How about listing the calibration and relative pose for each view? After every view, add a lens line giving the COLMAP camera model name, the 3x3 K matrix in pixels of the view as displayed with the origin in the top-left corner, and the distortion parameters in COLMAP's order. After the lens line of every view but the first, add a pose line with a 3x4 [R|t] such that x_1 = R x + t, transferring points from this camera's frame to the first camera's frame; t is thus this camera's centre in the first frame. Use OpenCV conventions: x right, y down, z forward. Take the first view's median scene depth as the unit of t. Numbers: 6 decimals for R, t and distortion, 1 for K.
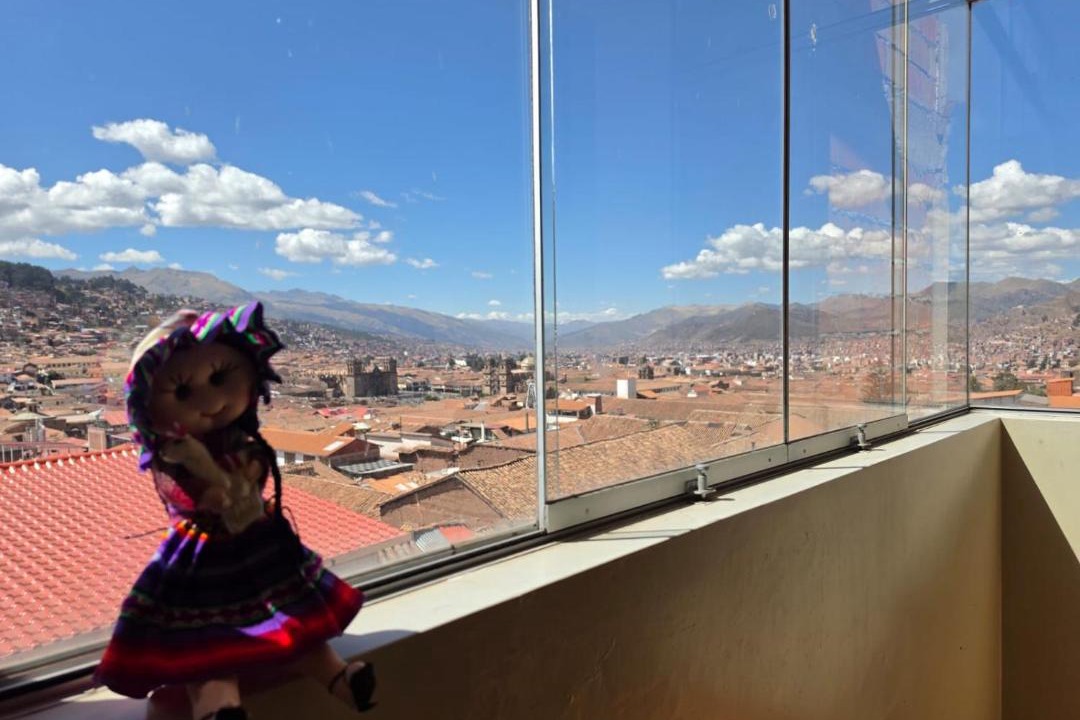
lens RADIAL K [[752.2, 0, 535.8], [0, 752.2, 362.2], [0, 0, 1]] dist [0.003374, -0.002432]
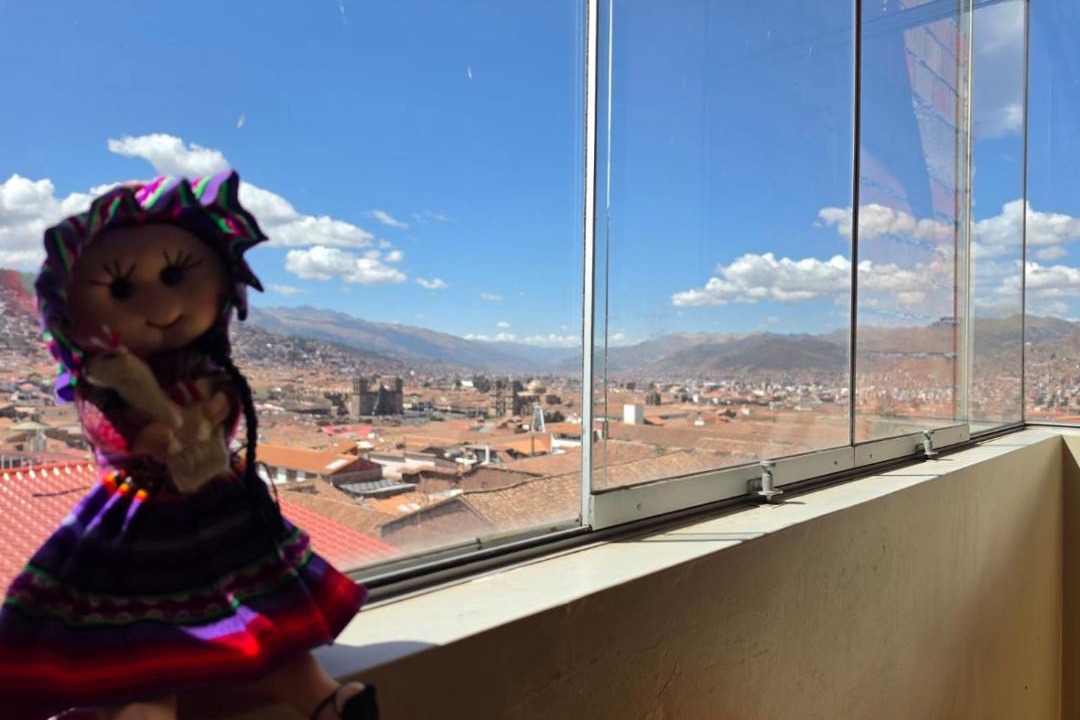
lens RADIAL K [[755.9, 0, 542.8], [0, 755.9, 358.3], [0, 0, 1]] dist [0.000986, -0.004954]
pose [[0.999633, 0.027098, -0.000500, -0.042837], [-0.027098, 0.998977, -0.036205, 0.073037], [-0.000482, 0.036205, 0.999344, 0.177994]]
